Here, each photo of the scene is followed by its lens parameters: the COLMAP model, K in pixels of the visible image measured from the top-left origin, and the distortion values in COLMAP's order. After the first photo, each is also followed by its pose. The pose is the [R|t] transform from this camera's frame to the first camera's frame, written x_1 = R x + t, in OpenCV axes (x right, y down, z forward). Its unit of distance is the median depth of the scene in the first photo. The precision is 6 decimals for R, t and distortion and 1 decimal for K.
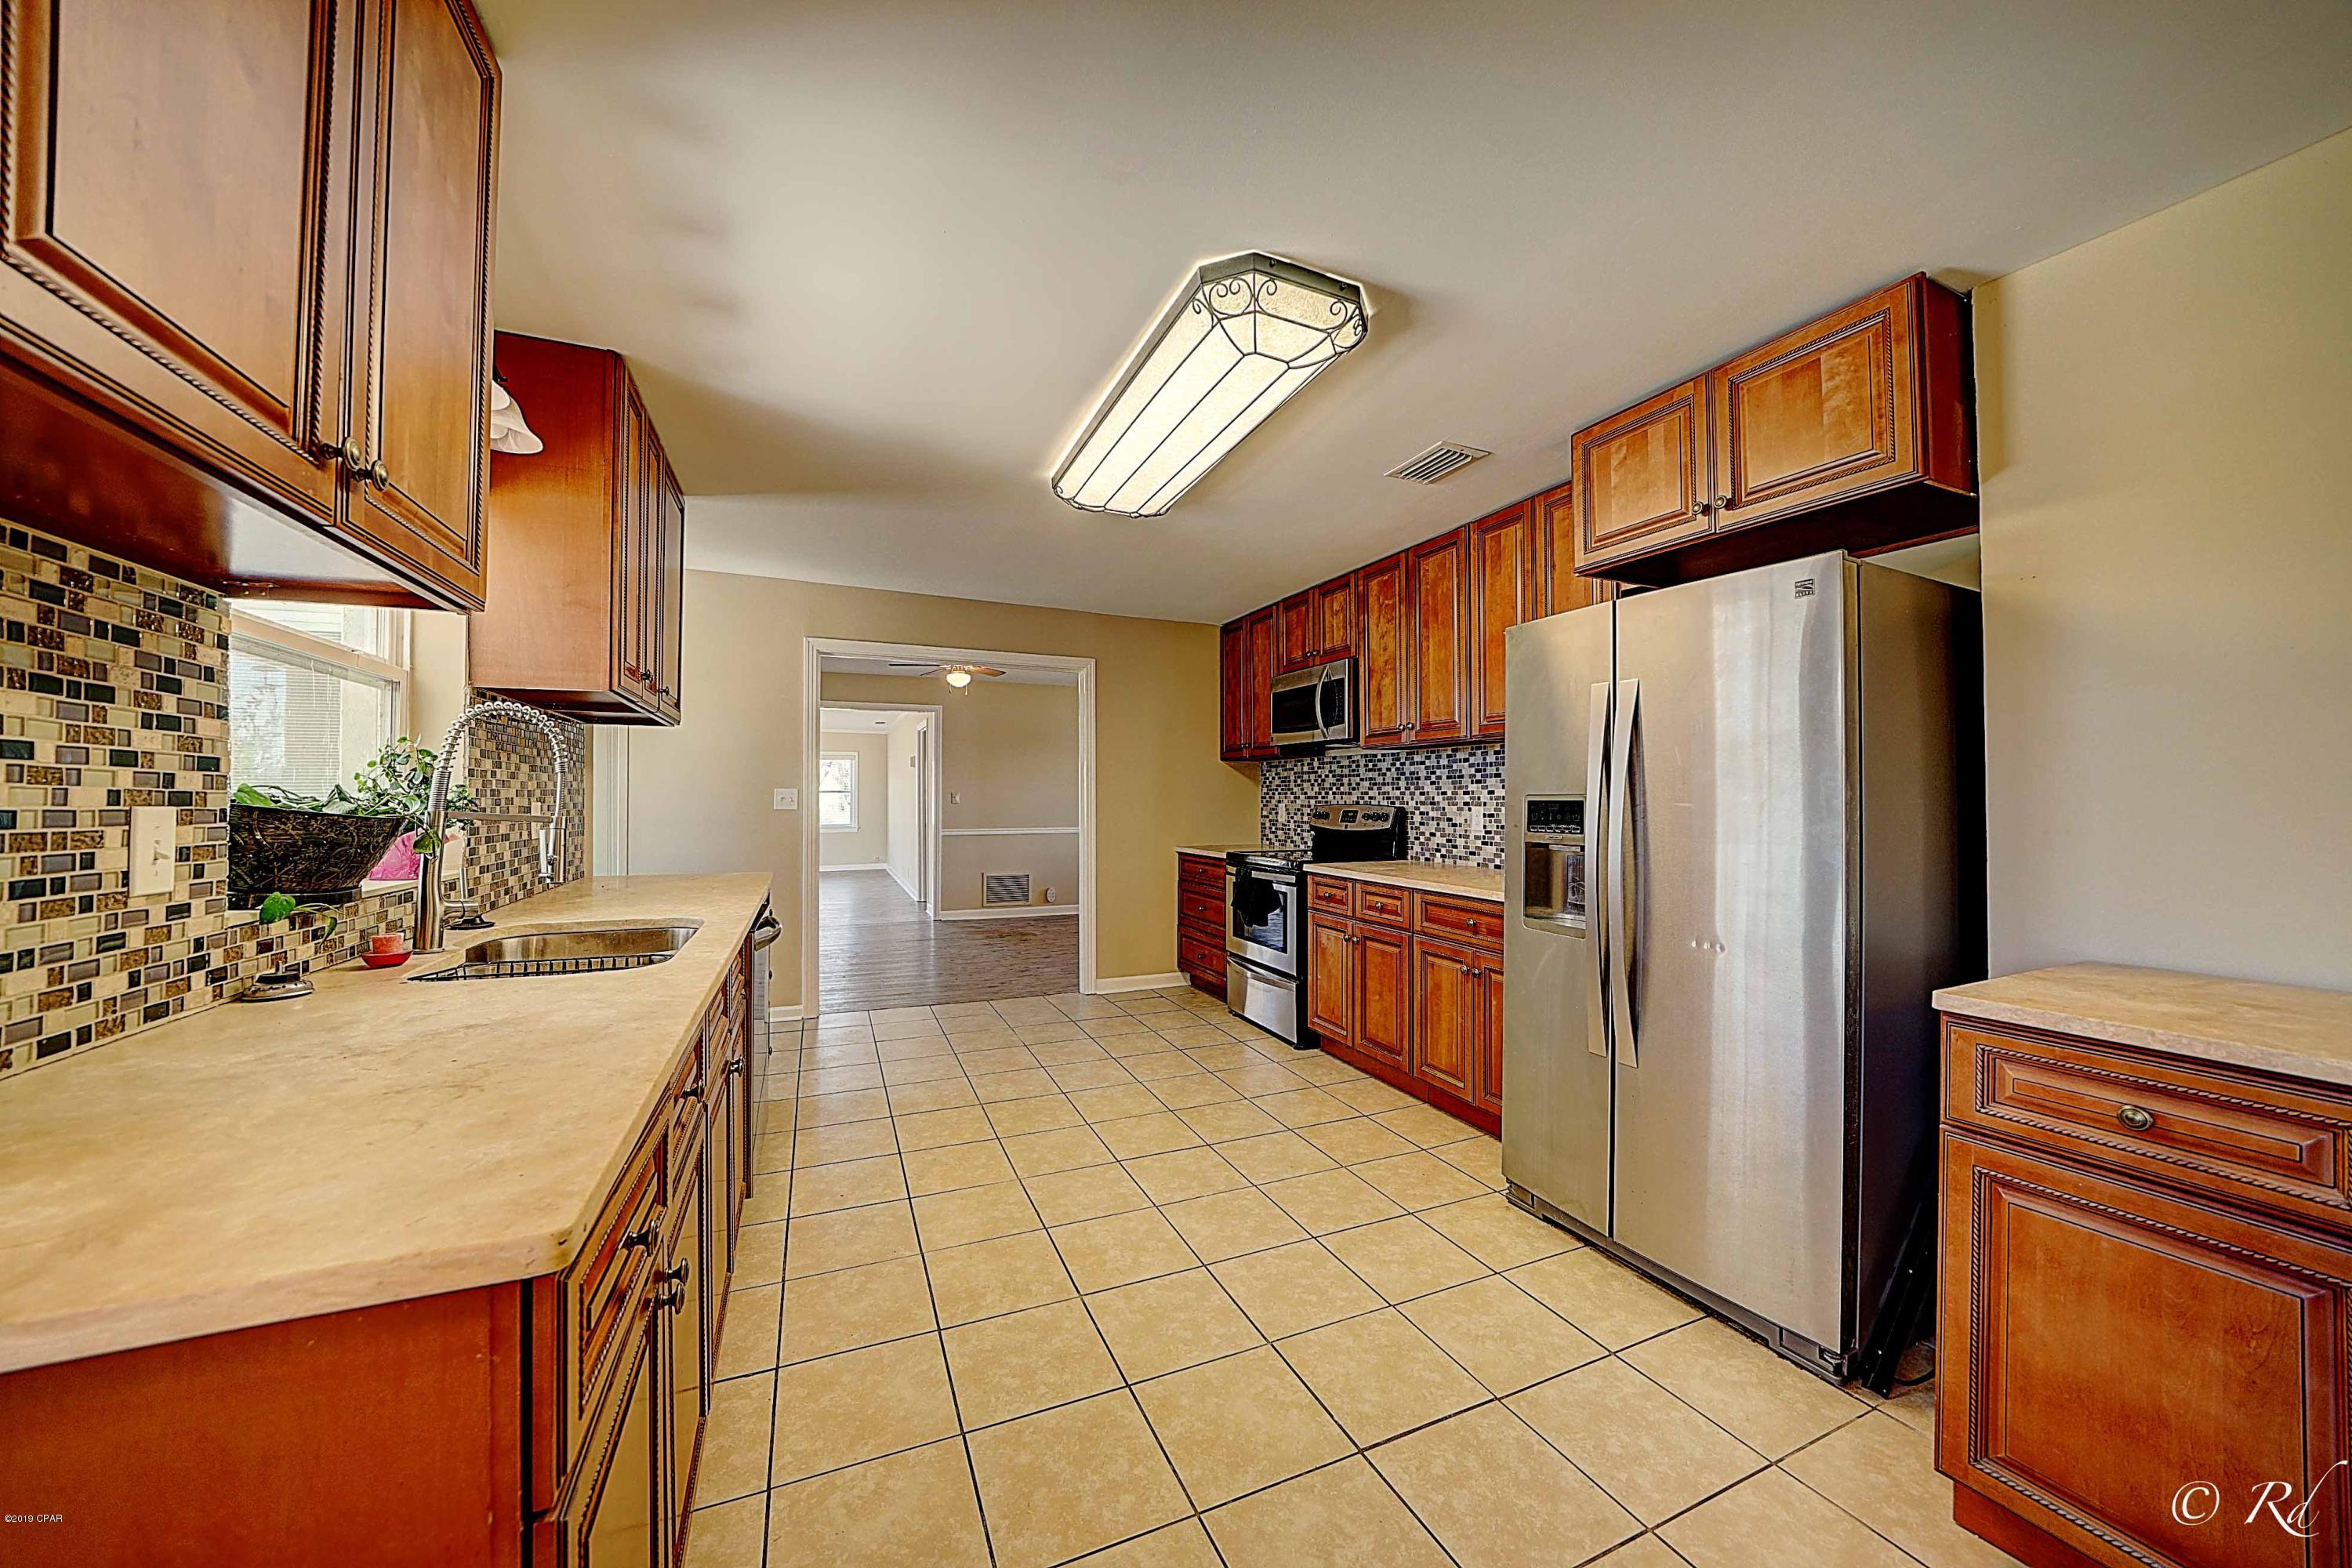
lens RADIAL K [[820.5, 0, 1187.4], [0, 820.5, 780.9], [0, 0, 1]] dist [-0.021374, 0.001930]
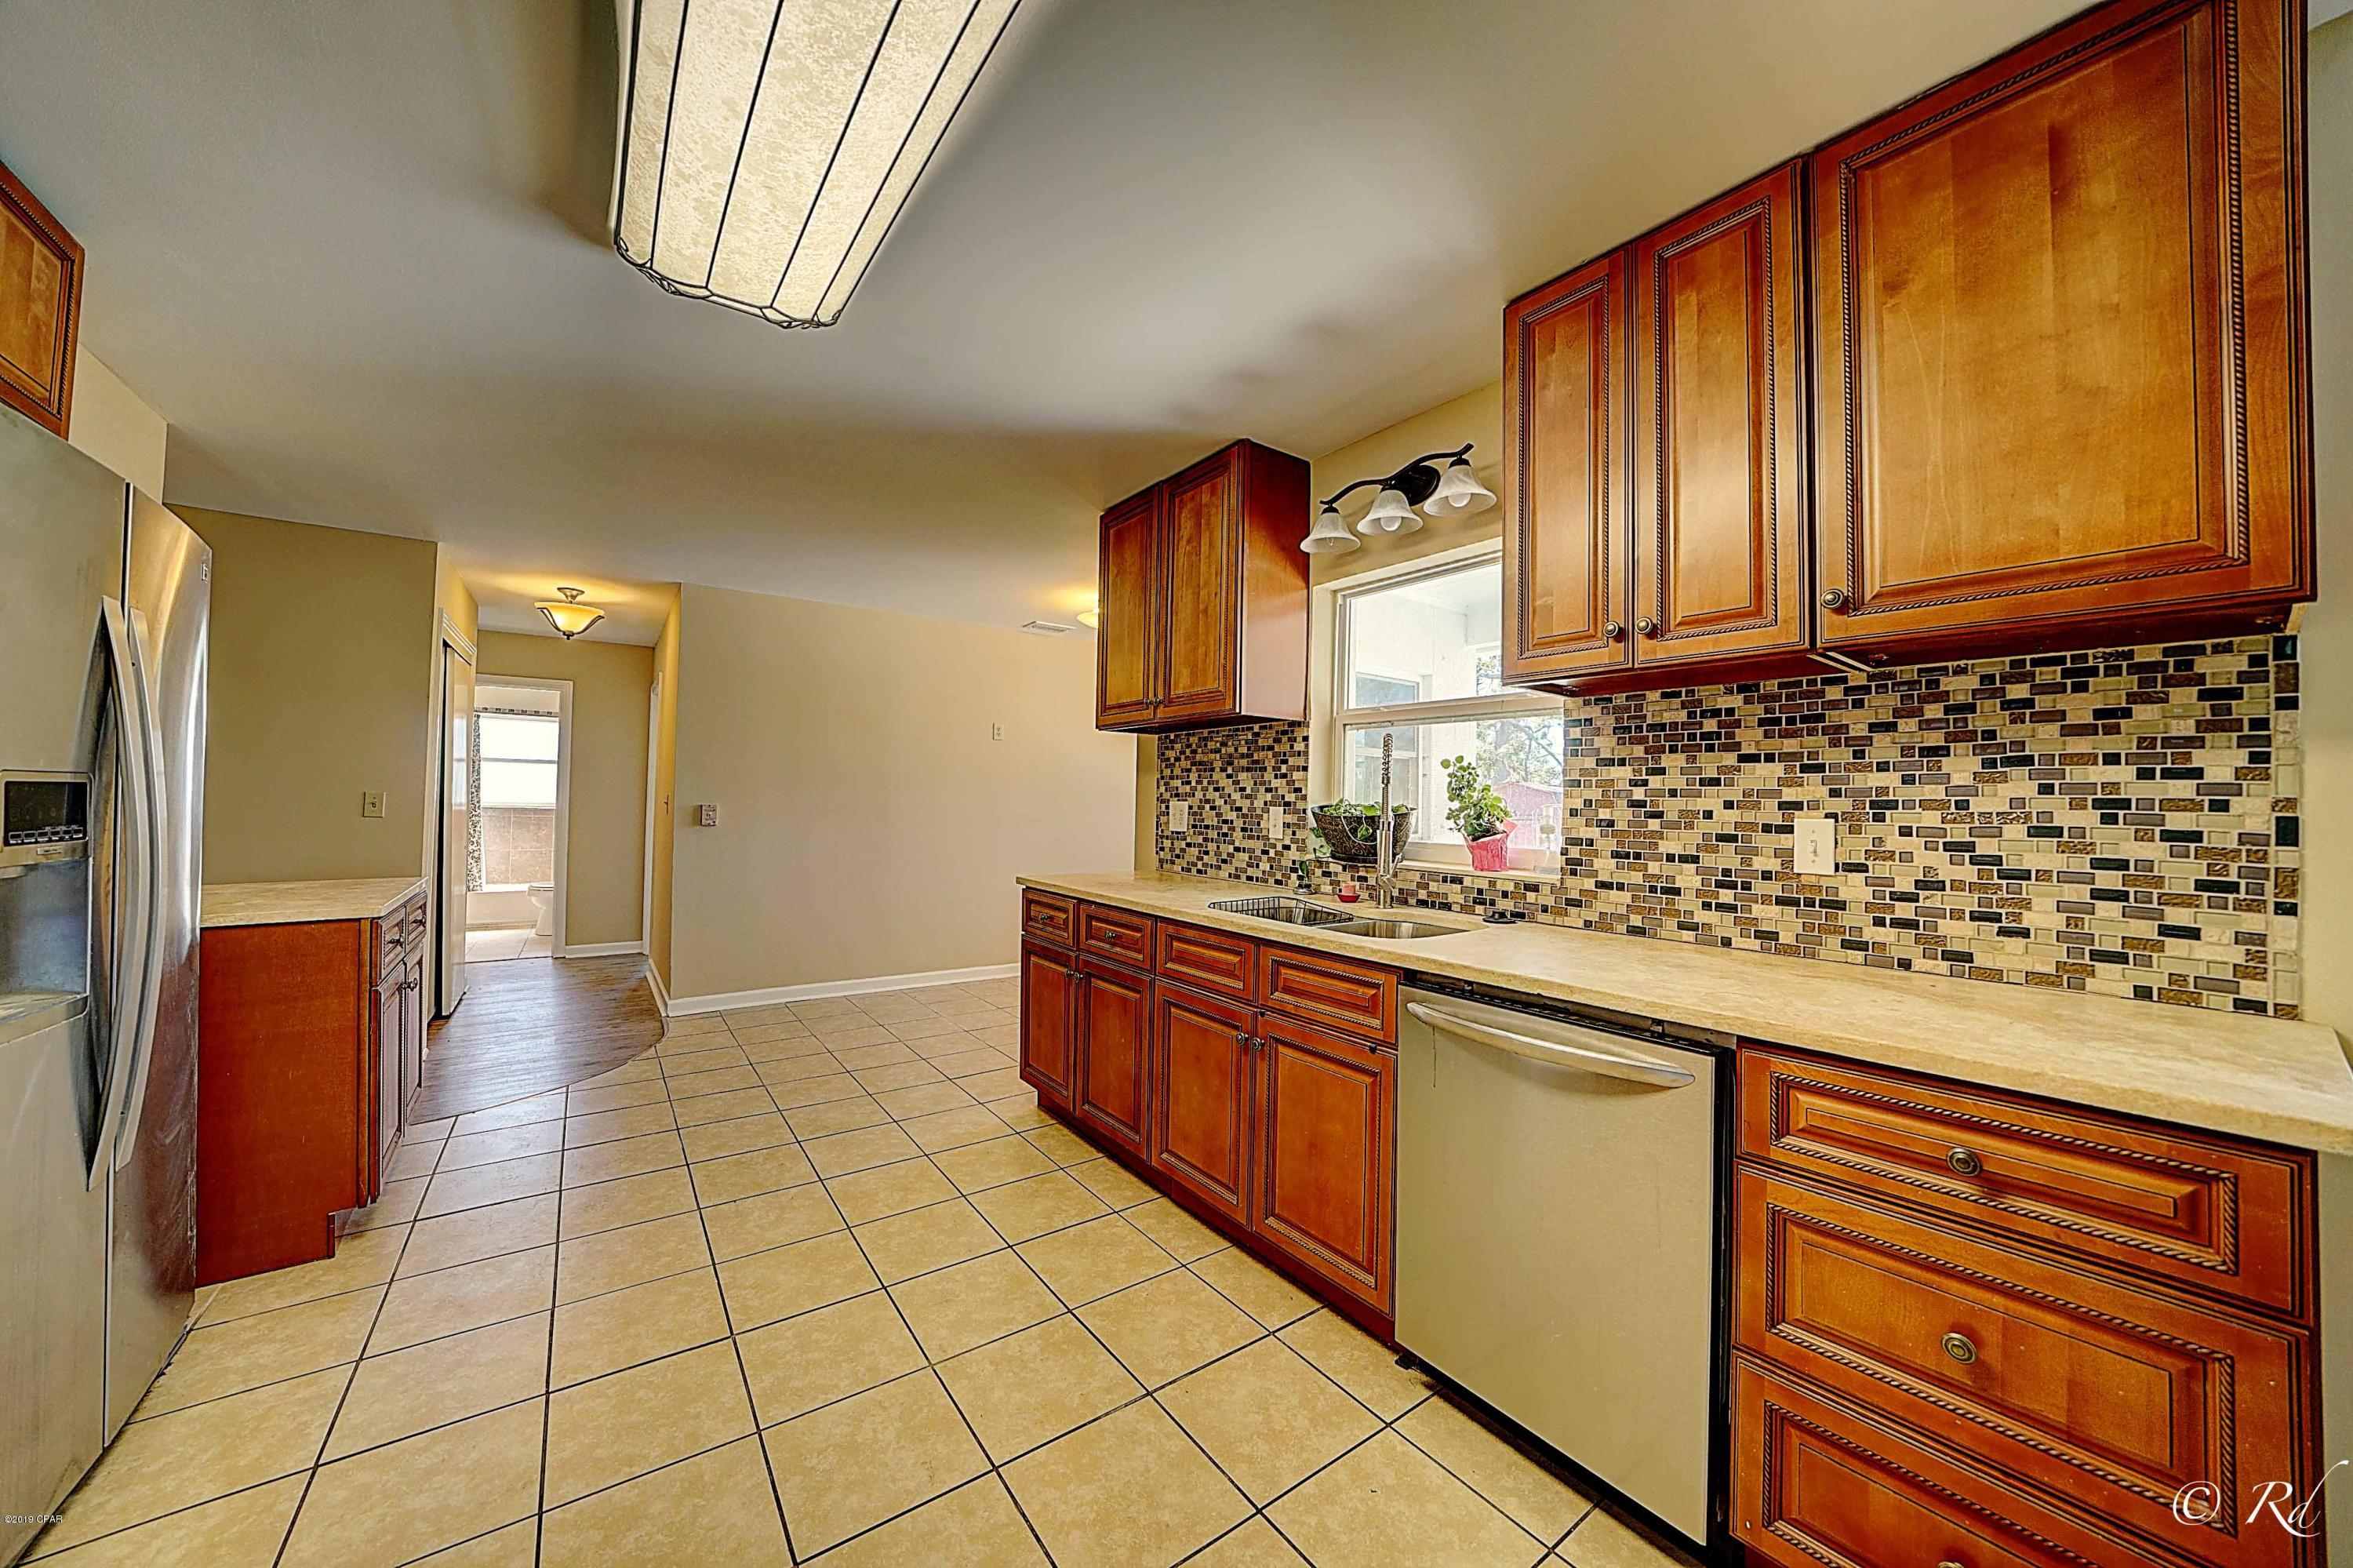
lens RADIAL K [[820.8, 0, 1182.7], [0, 820.8, 785.1], [0, 0, 1]] dist [-0.021374, 0.001930]
pose [[-0.978686, -0.023316, -0.204034, -0.115386], [-0.015012, 0.998998, -0.042153, 0.024228], [0.204813, -0.038192, -0.978056, 1.101605]]
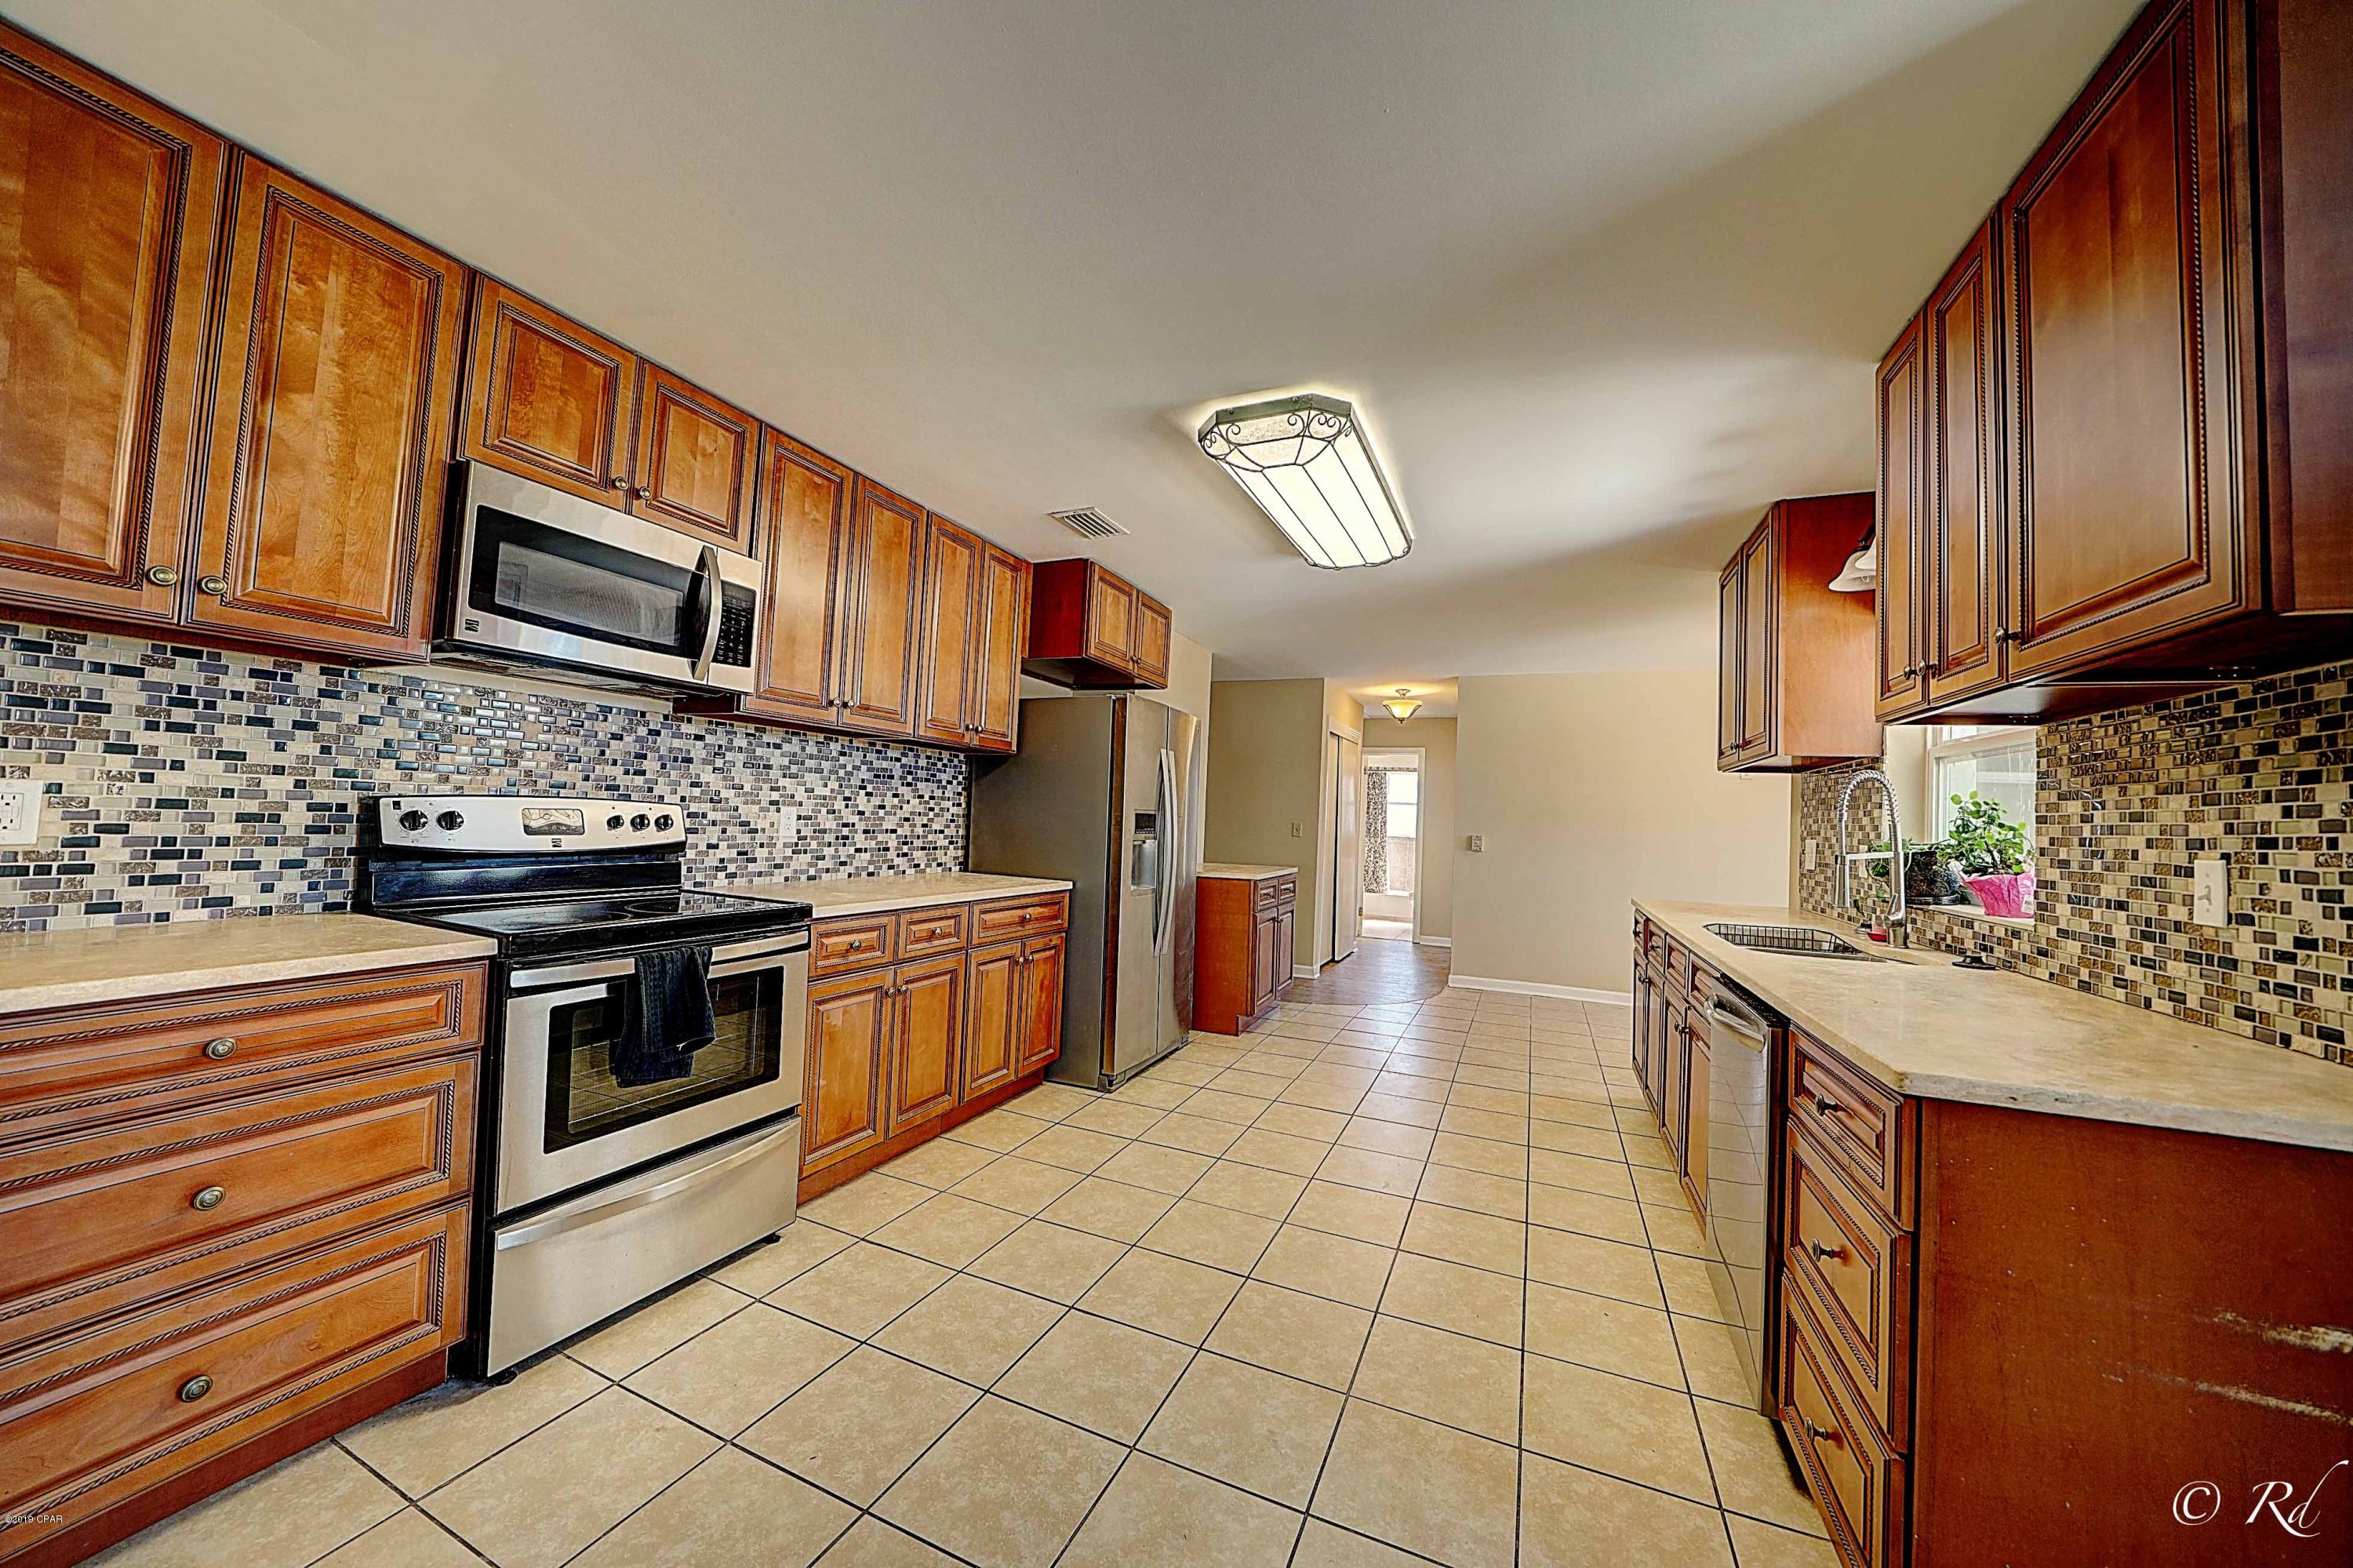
lens RADIAL K [[820.8, 0, 1166.7], [0, 820.8, 786.1], [0, 0, 1]] dist [-0.021374, 0.001930]
pose [[-0.662301, -0.002087, 0.749235, -0.527159], [-0.058443, 0.997093, -0.048884, 0.031297], [-0.746955, -0.076163, -0.660497, 1.357253]]
